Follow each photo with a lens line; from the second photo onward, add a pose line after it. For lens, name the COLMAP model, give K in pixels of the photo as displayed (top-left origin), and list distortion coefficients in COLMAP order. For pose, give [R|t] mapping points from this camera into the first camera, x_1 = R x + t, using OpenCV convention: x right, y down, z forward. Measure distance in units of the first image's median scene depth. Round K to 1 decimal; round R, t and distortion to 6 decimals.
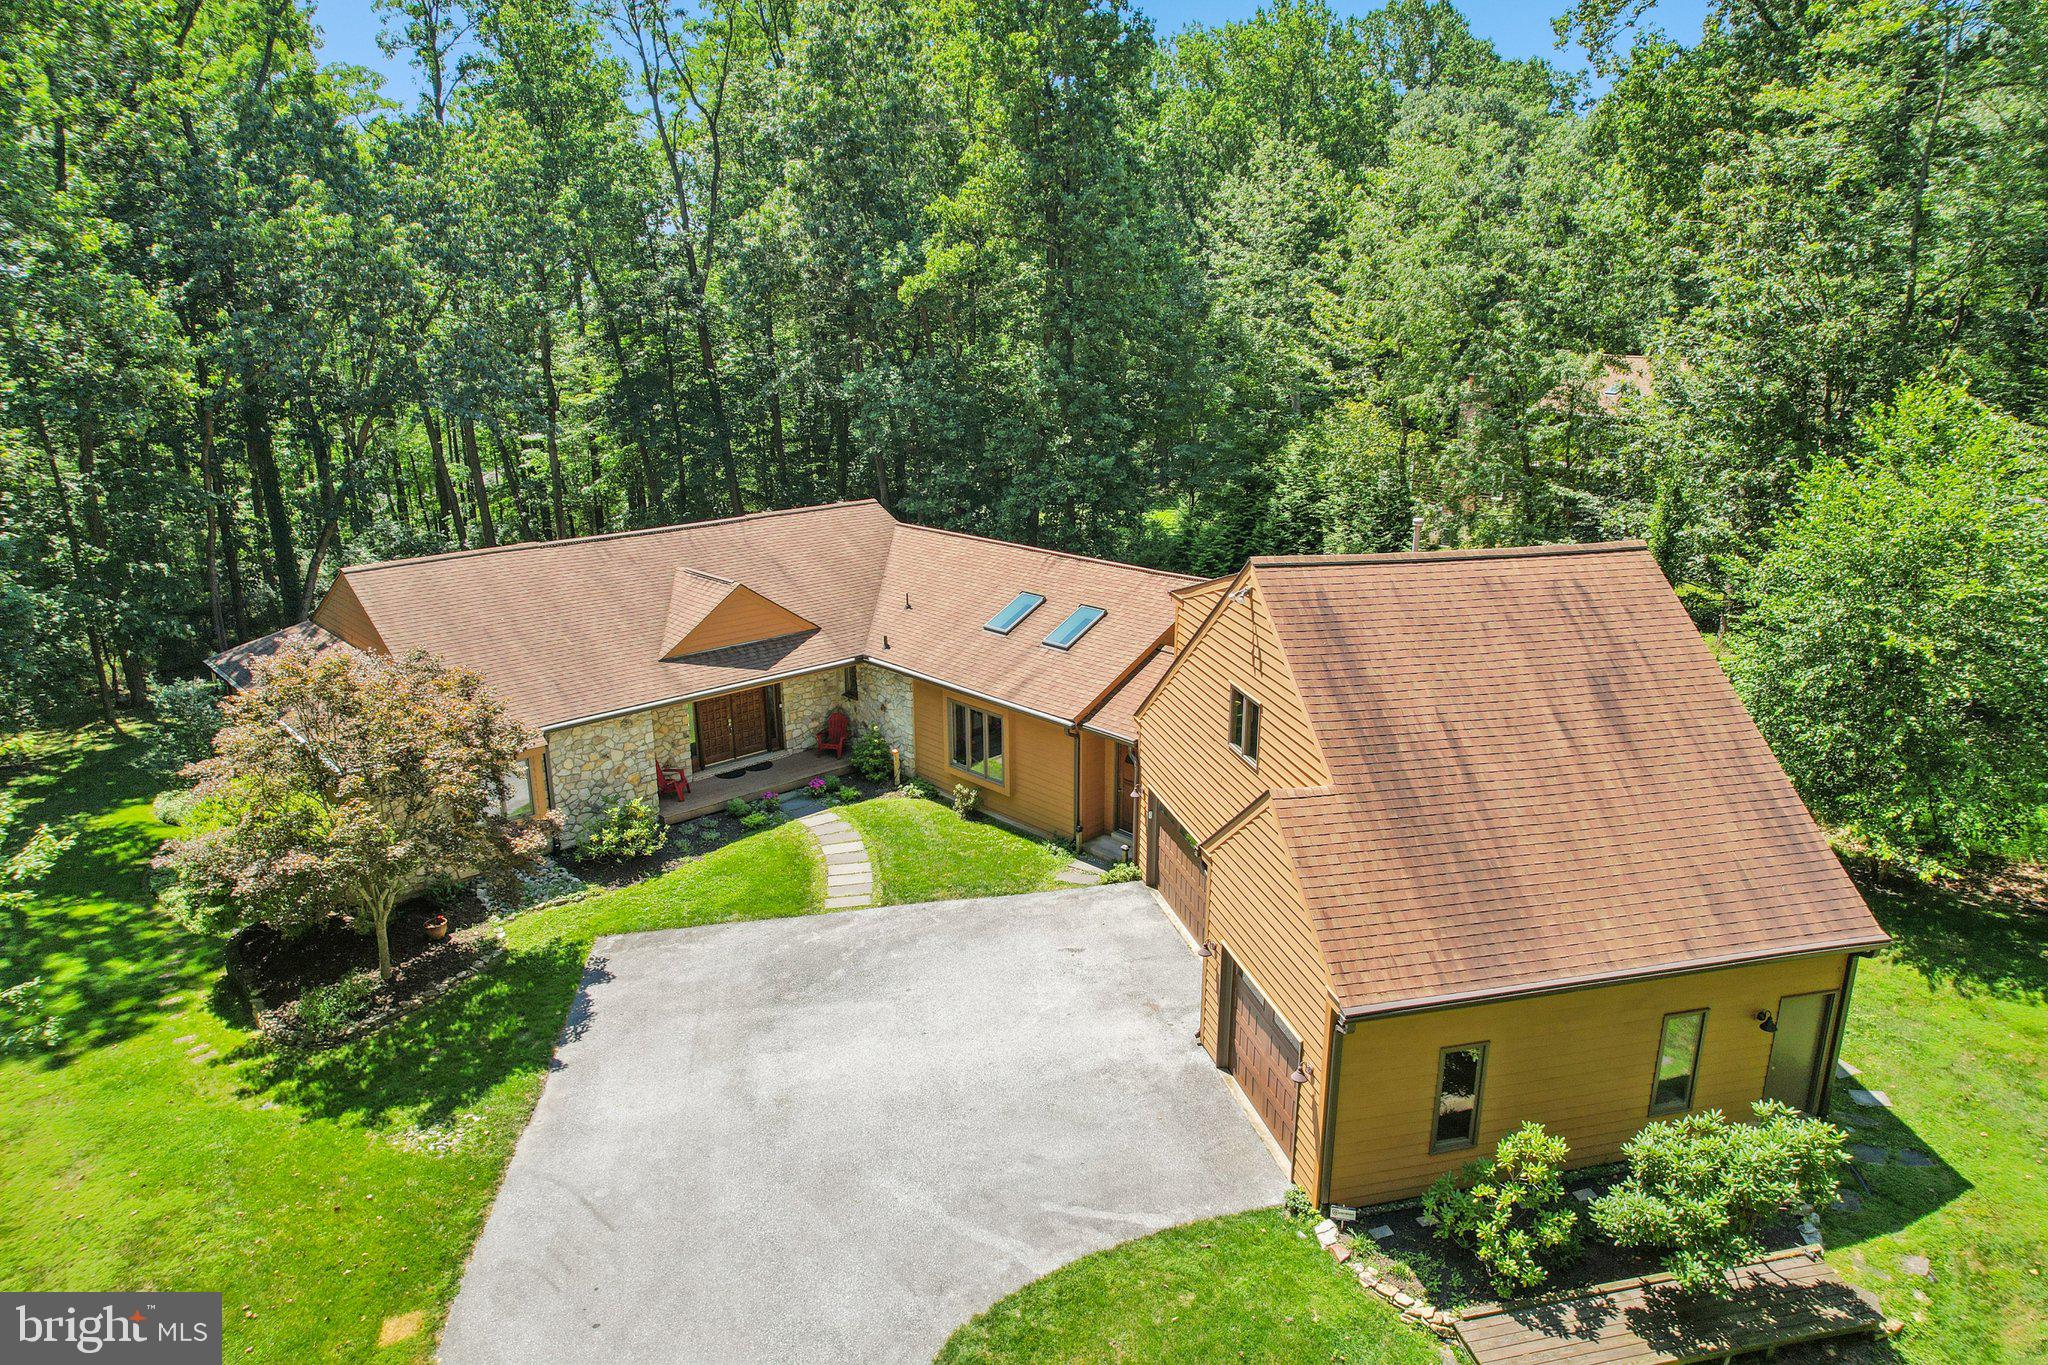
lens RADIAL K [[1312.0, 0, 1024.0], [0, 1312.0, 682.5], [0, 0, 1]] dist [-0.067595, 0.061861]
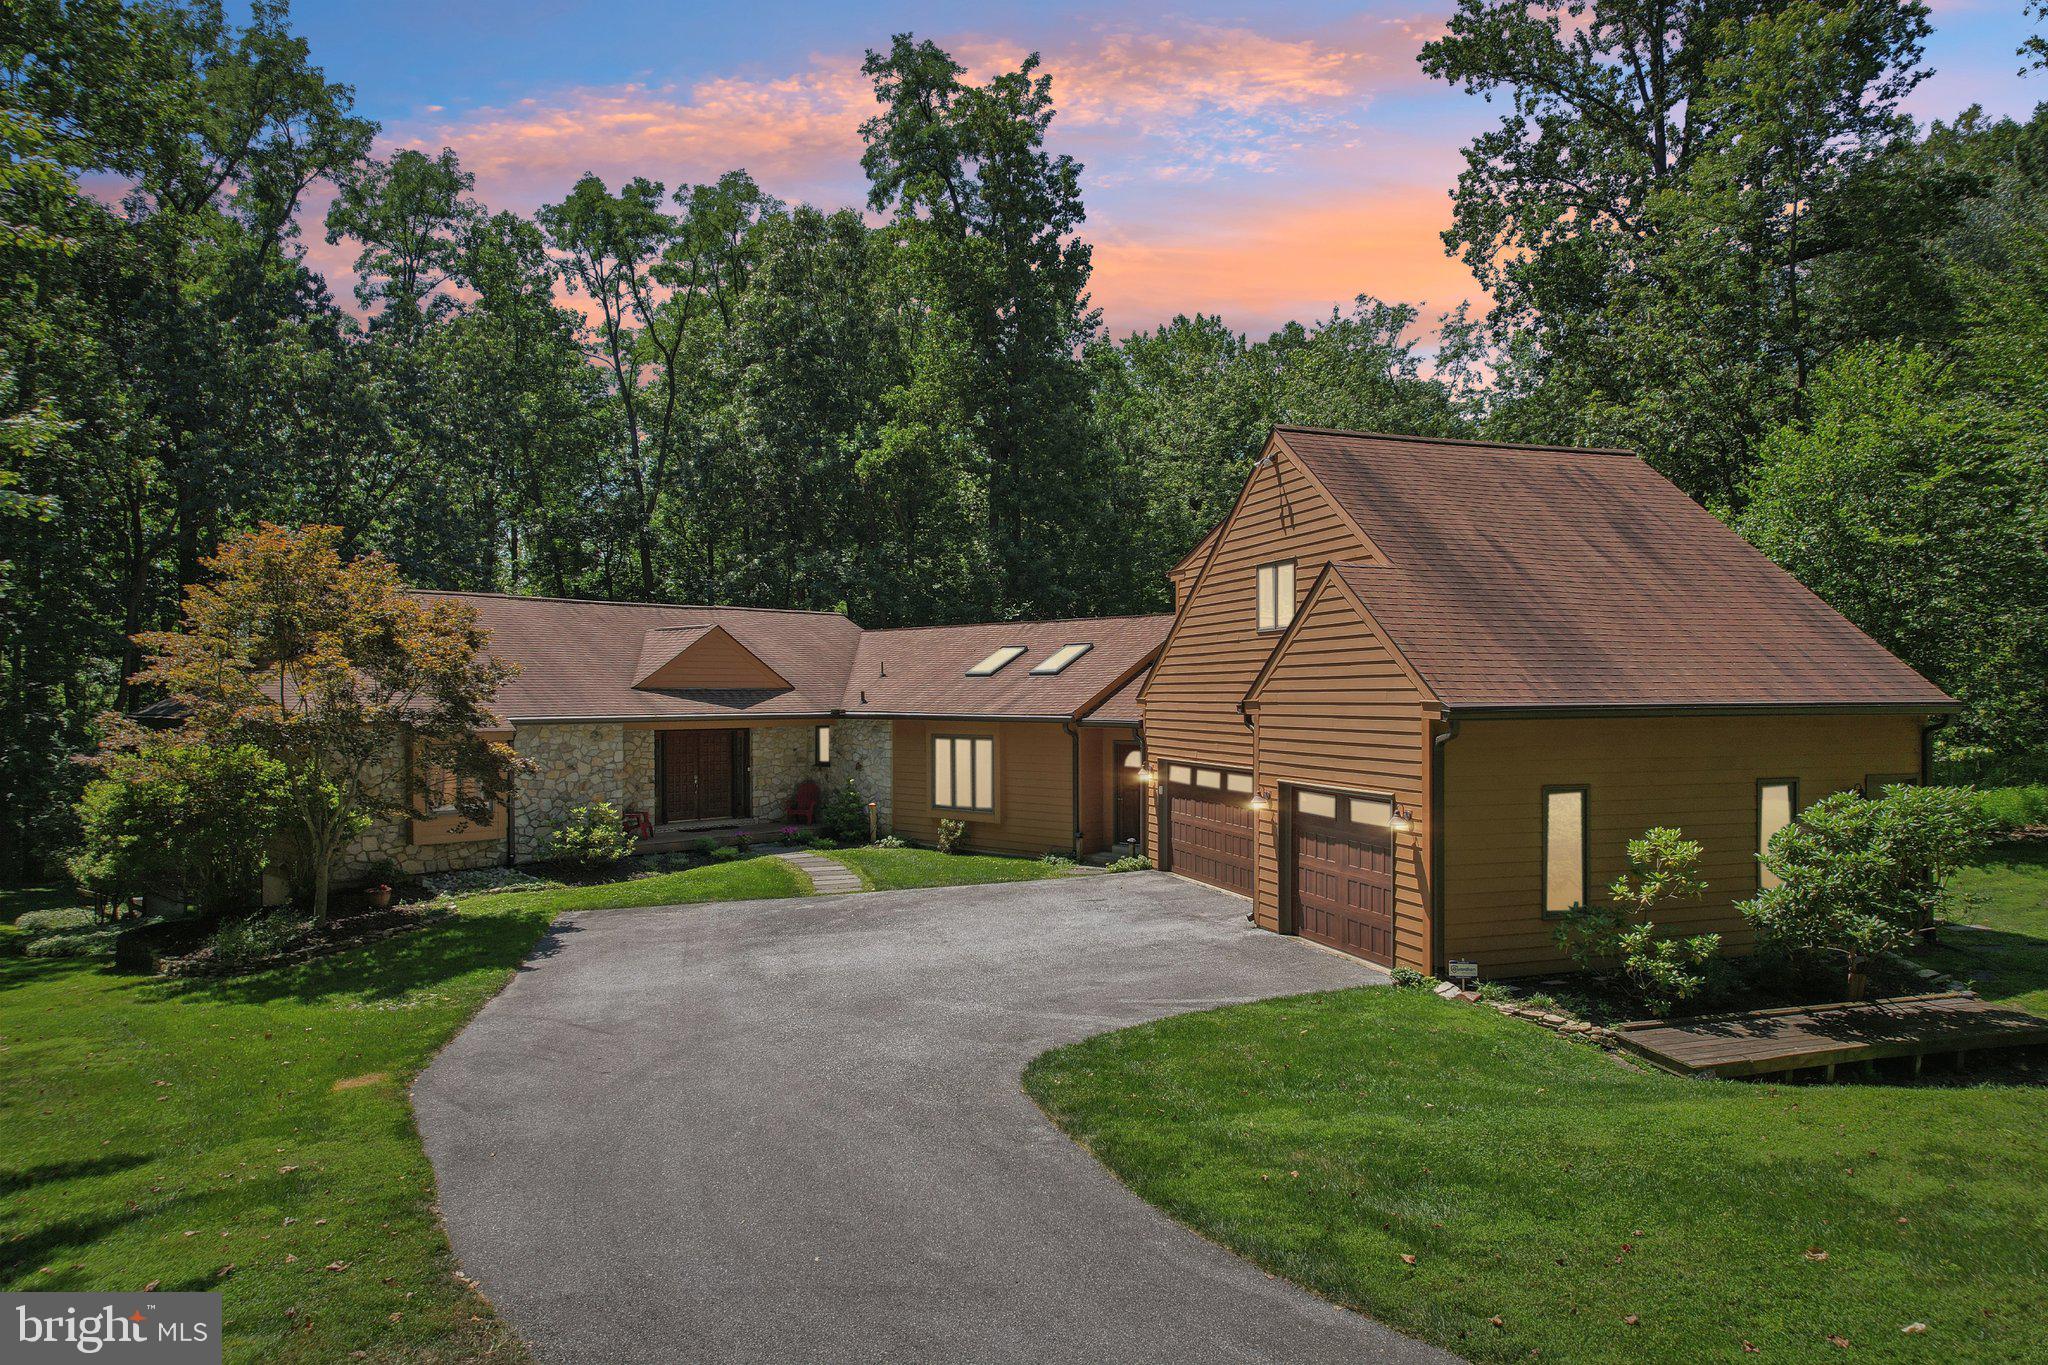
lens RADIAL K [[1312.0, 0, 1024.0], [0, 1312.0, 682.5], [0, 0, 1]] dist [-0.067595, 0.061861]
pose [[0.996823, 0.000971, 0.079644, -0.086895], [0.022054, 0.957464, -0.287707, 0.328254], [-0.076536, 0.288550, 0.954401, 0.081303]]
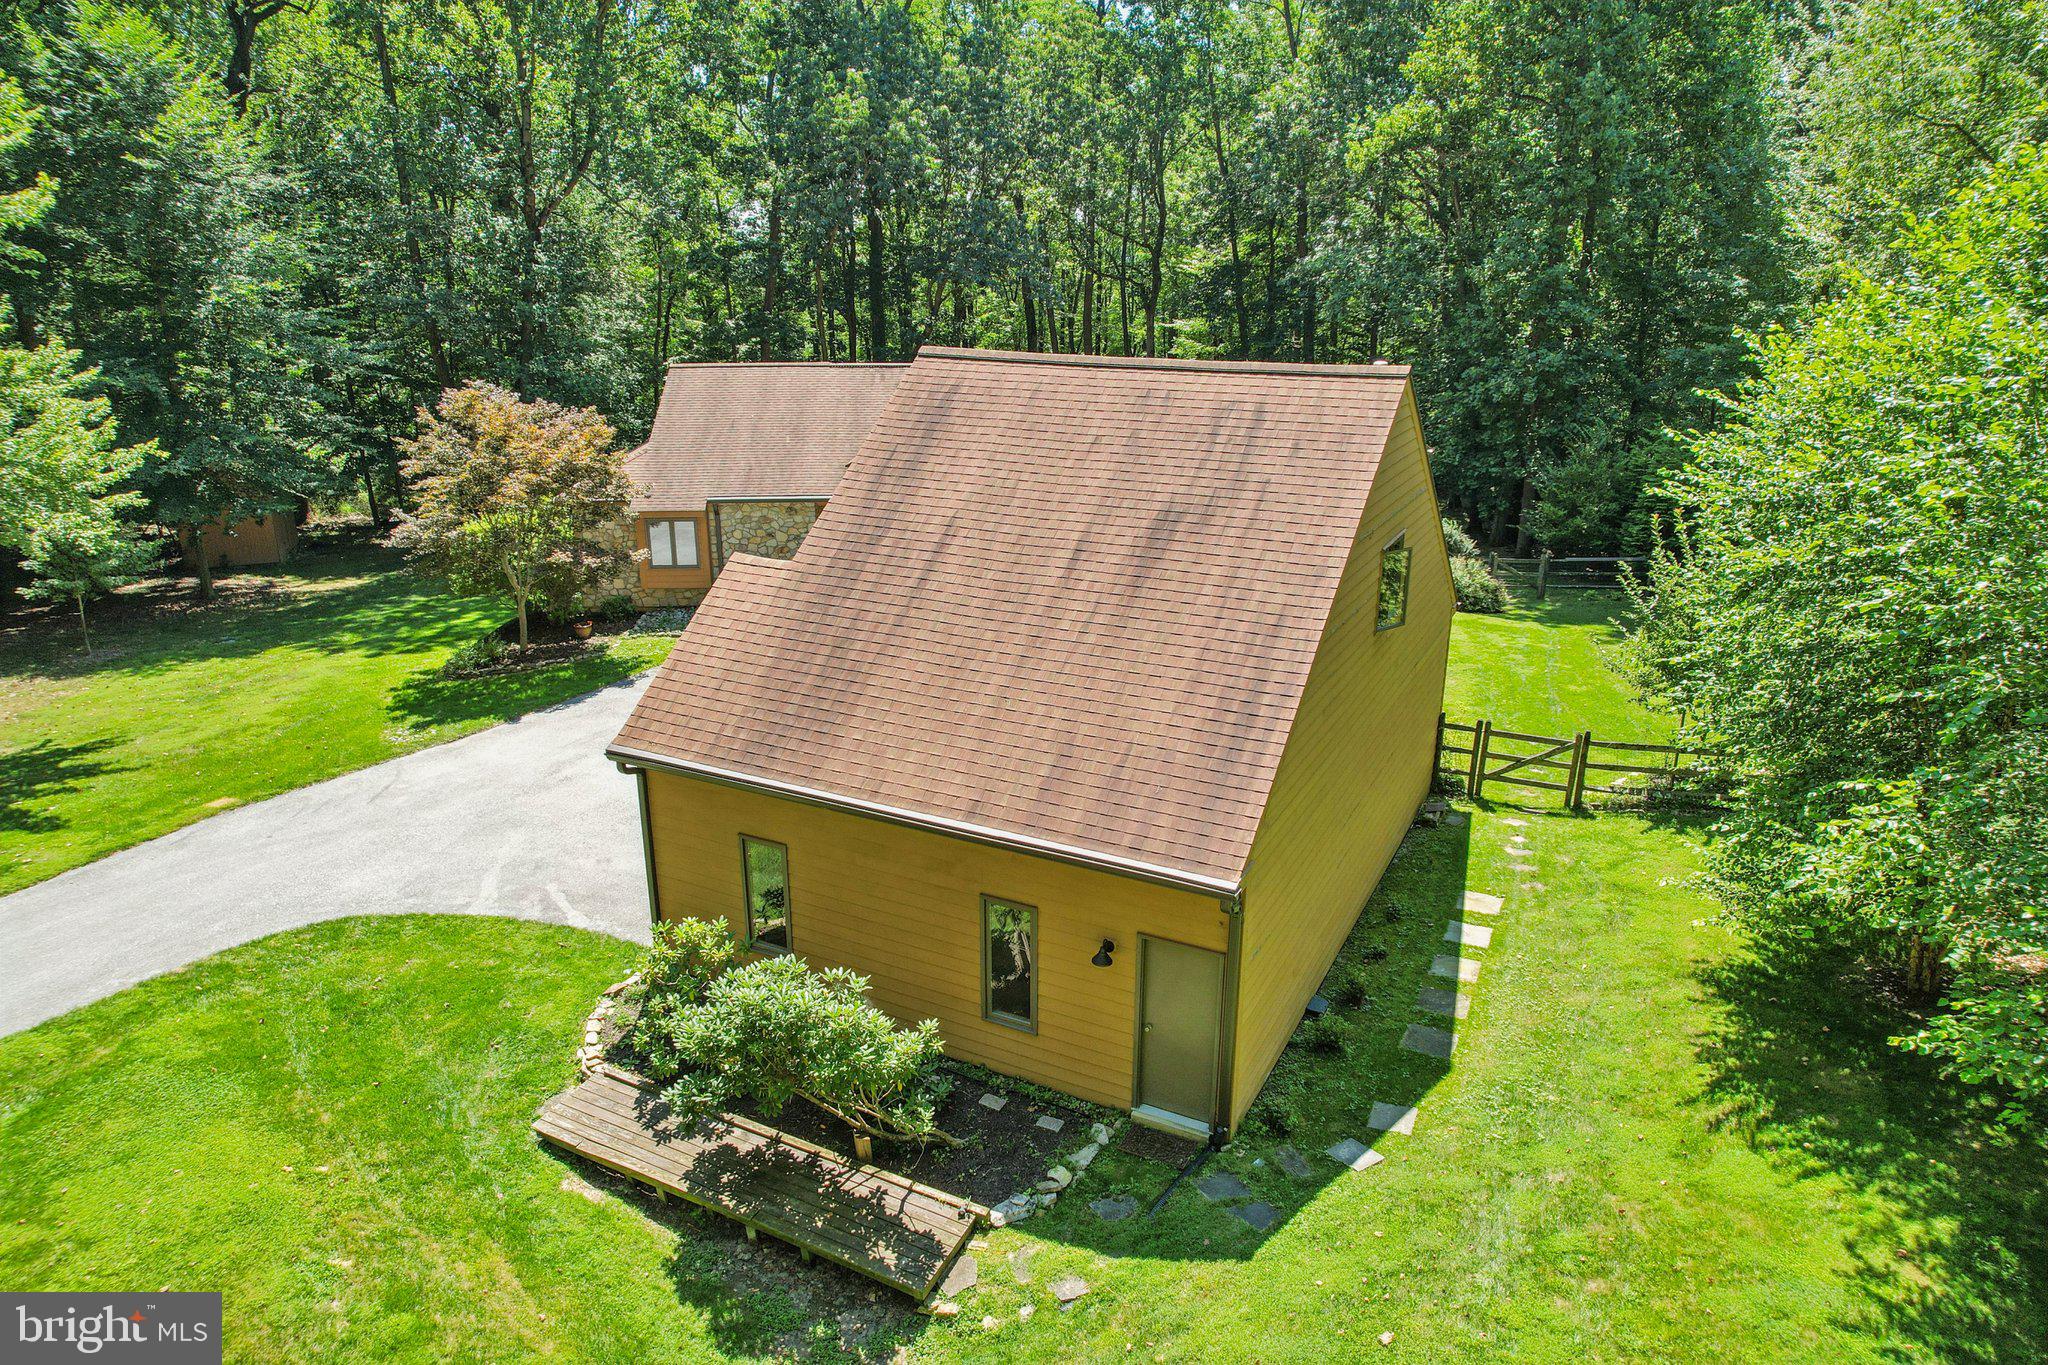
lens RADIAL K [[1312.0, 0, 1024.0], [0, 1312.0, 682.5], [0, 0, 1]] dist [-0.067595, 0.061861]
pose [[0.761698, 0.208440, -0.613489, 0.725878], [-0.182389, 0.977531, 0.105677, 0.024316], [0.621732, 0.031400, 0.782600, 0.265499]]
